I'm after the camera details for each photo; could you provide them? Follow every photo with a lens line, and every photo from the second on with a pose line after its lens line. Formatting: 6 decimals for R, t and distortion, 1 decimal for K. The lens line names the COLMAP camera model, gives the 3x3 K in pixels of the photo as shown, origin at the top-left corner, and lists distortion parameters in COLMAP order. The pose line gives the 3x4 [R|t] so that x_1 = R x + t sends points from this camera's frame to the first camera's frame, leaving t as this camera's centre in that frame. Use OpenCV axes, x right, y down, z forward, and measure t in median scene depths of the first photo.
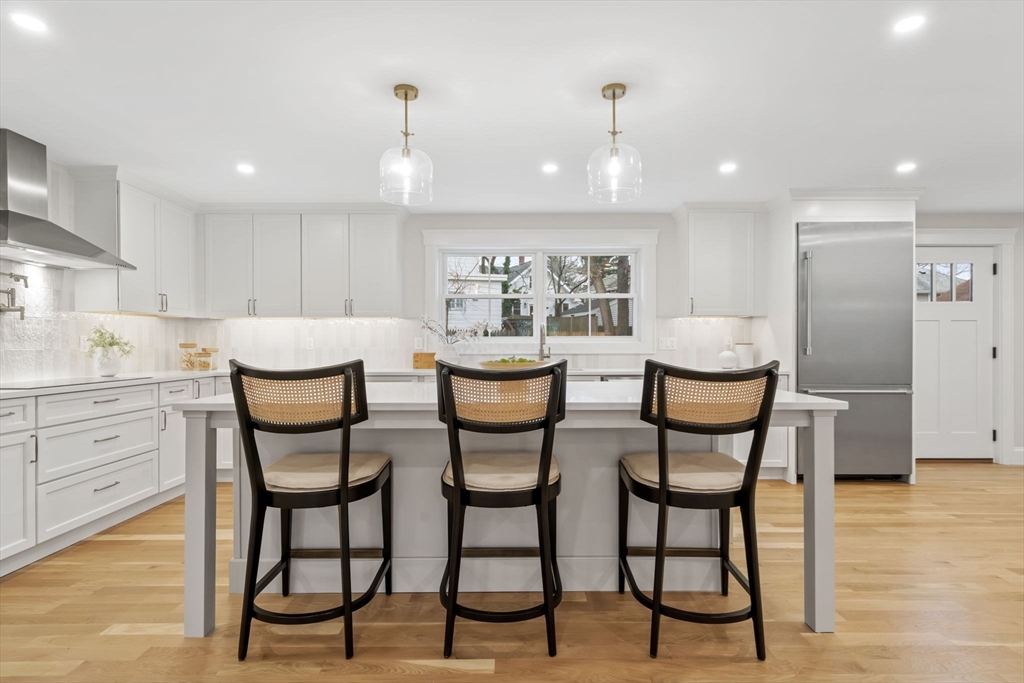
lens RADIAL K [[496.6, 0, 506.5], [0, 496.6, 348.4], [0, 0, 1]] dist [0.005603, -0.000274]
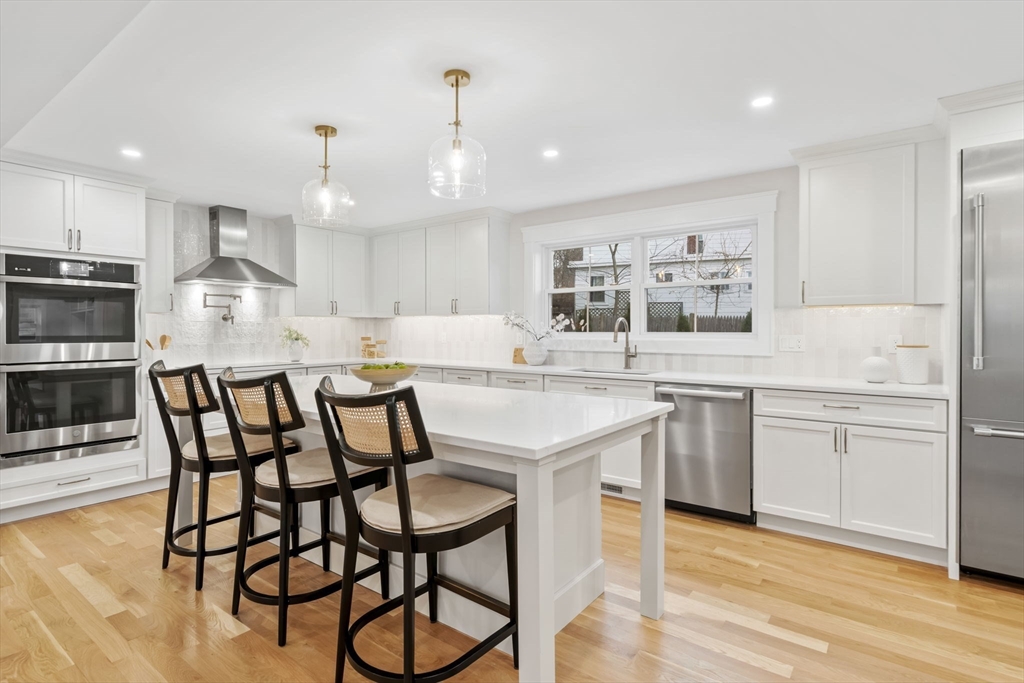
lens RADIAL K [[496.6, 0, 505.0], [0, 496.6, 337.6], [0, 0, 1]] dist [0.005603, -0.000274]
pose [[0.811736, 0.010439, -0.583931, 0.493369], [-0.004840, 0.999926, 0.011146, -0.028930], [0.584005, -0.006222, 0.811726, 0.181958]]
